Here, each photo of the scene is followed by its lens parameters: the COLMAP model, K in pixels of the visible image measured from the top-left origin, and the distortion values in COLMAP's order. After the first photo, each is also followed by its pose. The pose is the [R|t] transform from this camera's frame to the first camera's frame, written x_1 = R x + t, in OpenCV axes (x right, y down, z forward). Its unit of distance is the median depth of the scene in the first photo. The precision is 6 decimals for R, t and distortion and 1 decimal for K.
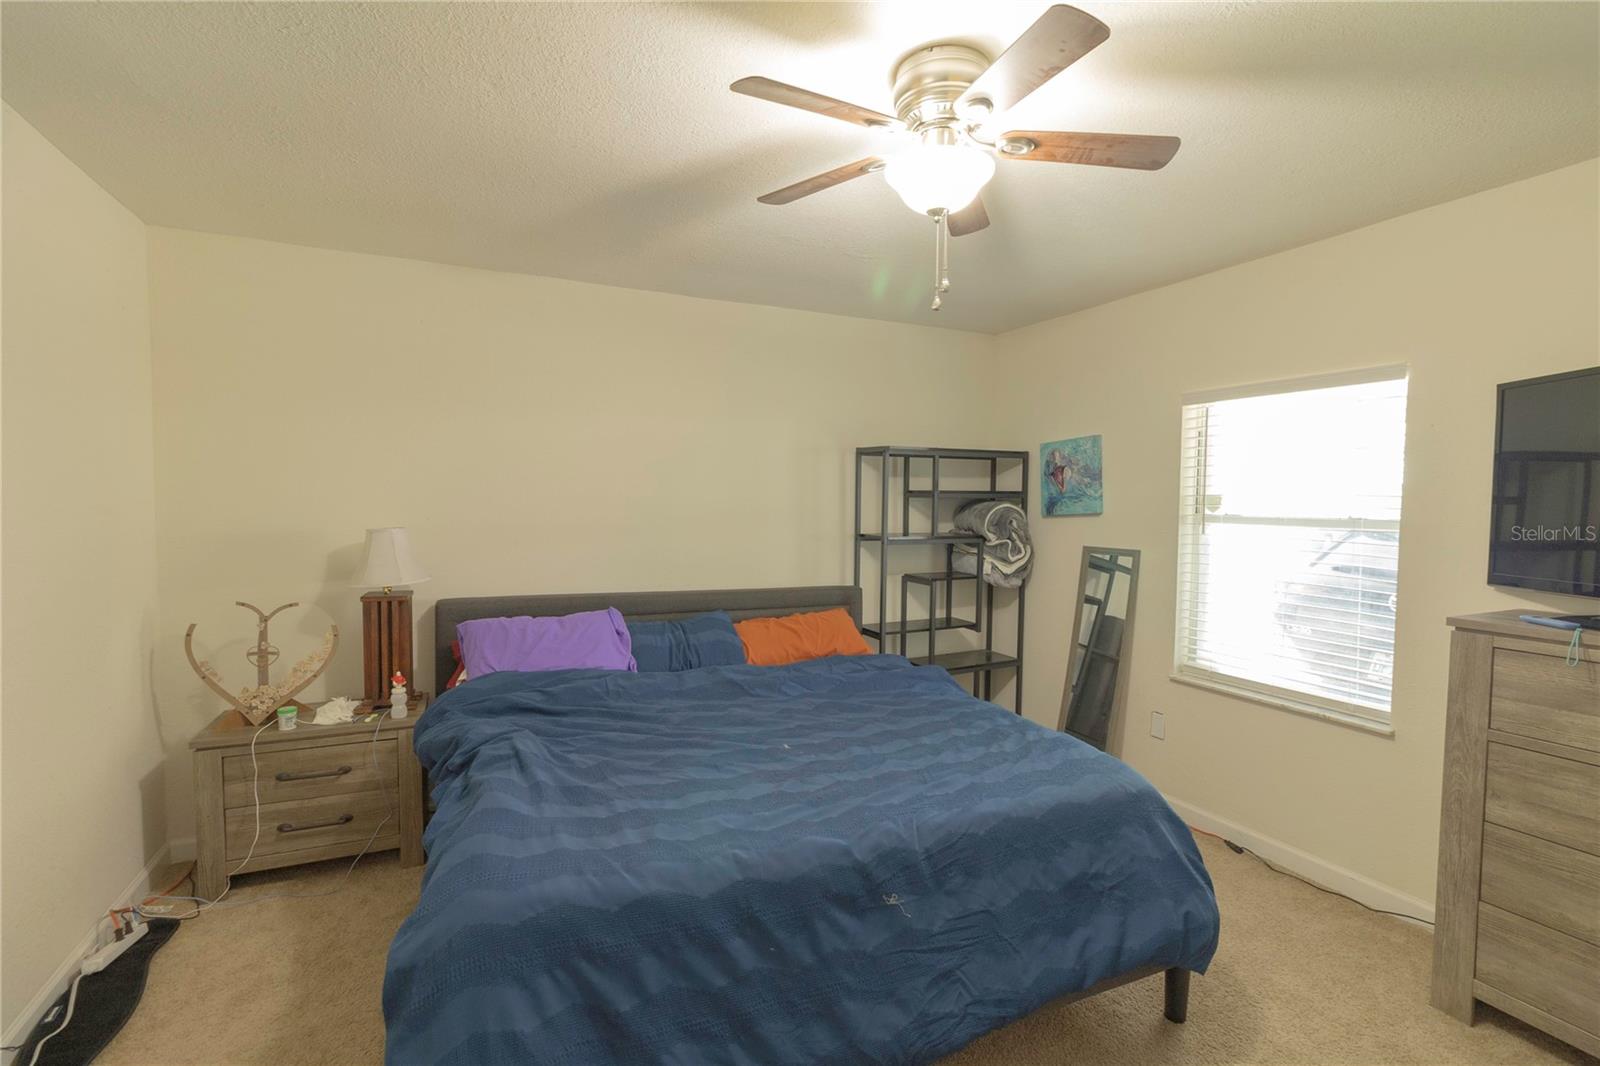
lens RADIAL K [[734.7, 0, 808.1], [0, 734.7, 535.3], [0, 0, 1]] dist [-0.000765, 0.000525]
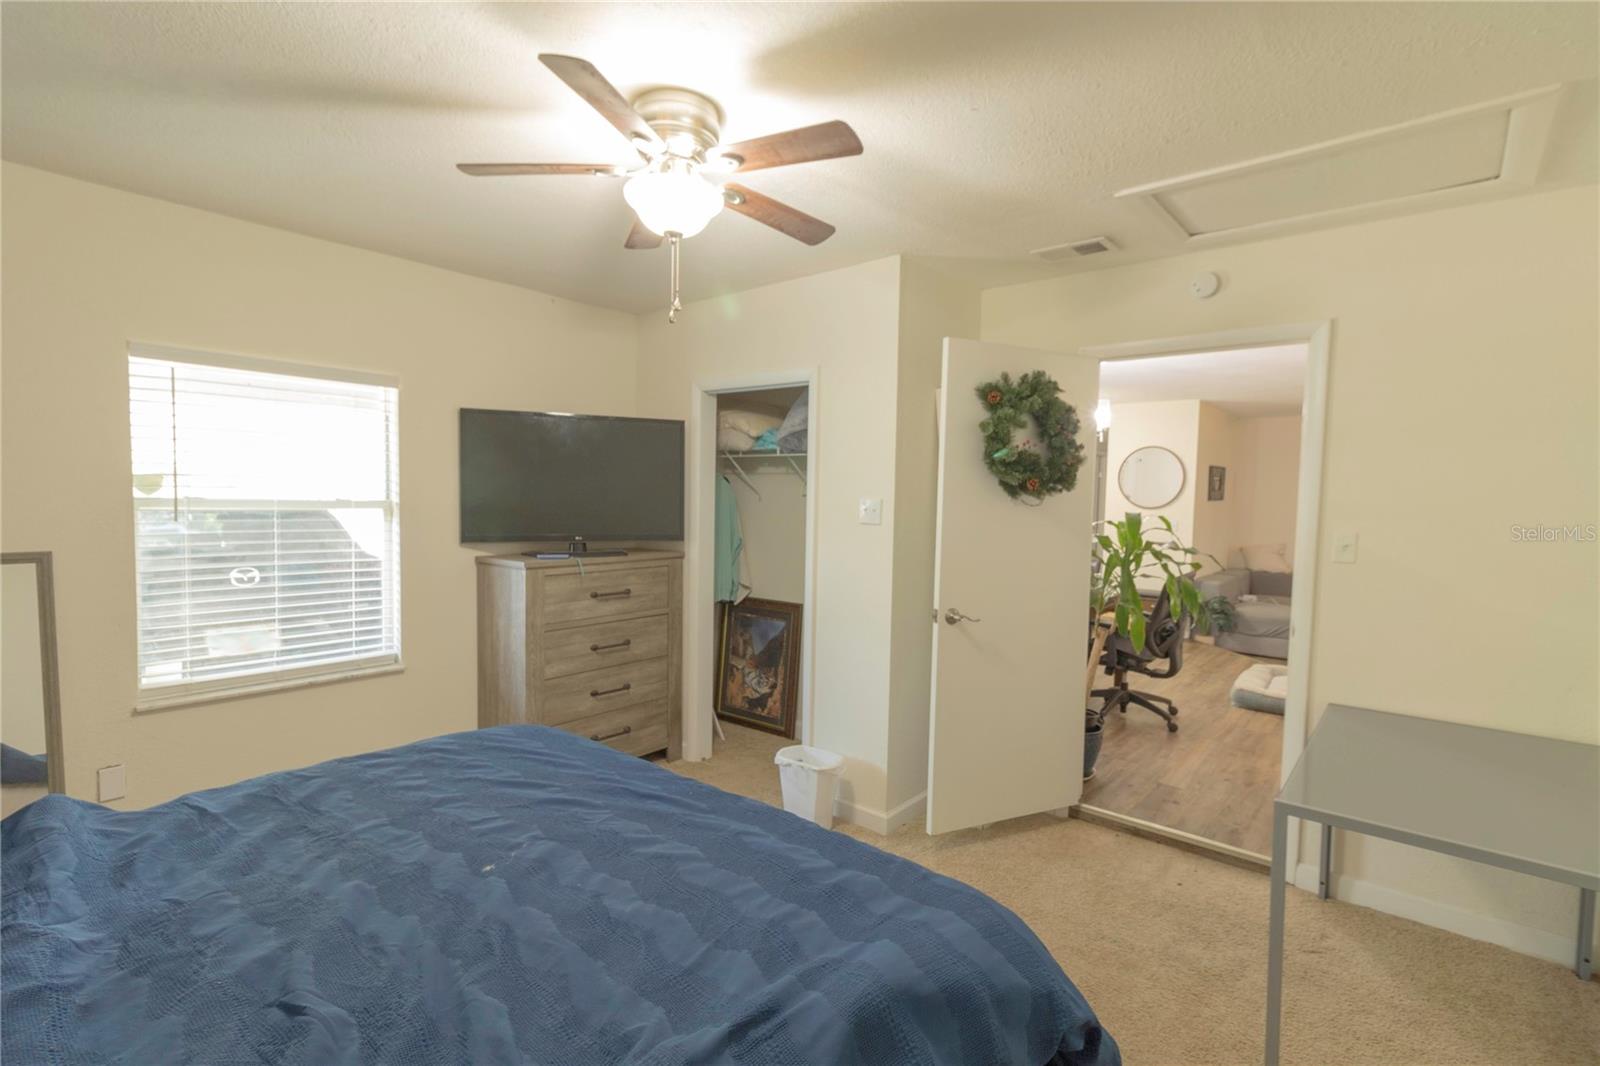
lens RADIAL K [[734.7, 0, 808.1], [0, 734.7, 535.3], [0, 0, 1]] dist [-0.000765, 0.000525]
pose [[-0.423968, -0.063127, 0.903475, -0.652761], [0.019130, 0.996721, 0.078619, -0.047589], [-0.905475, 0.050615, -0.421370, 0.907057]]
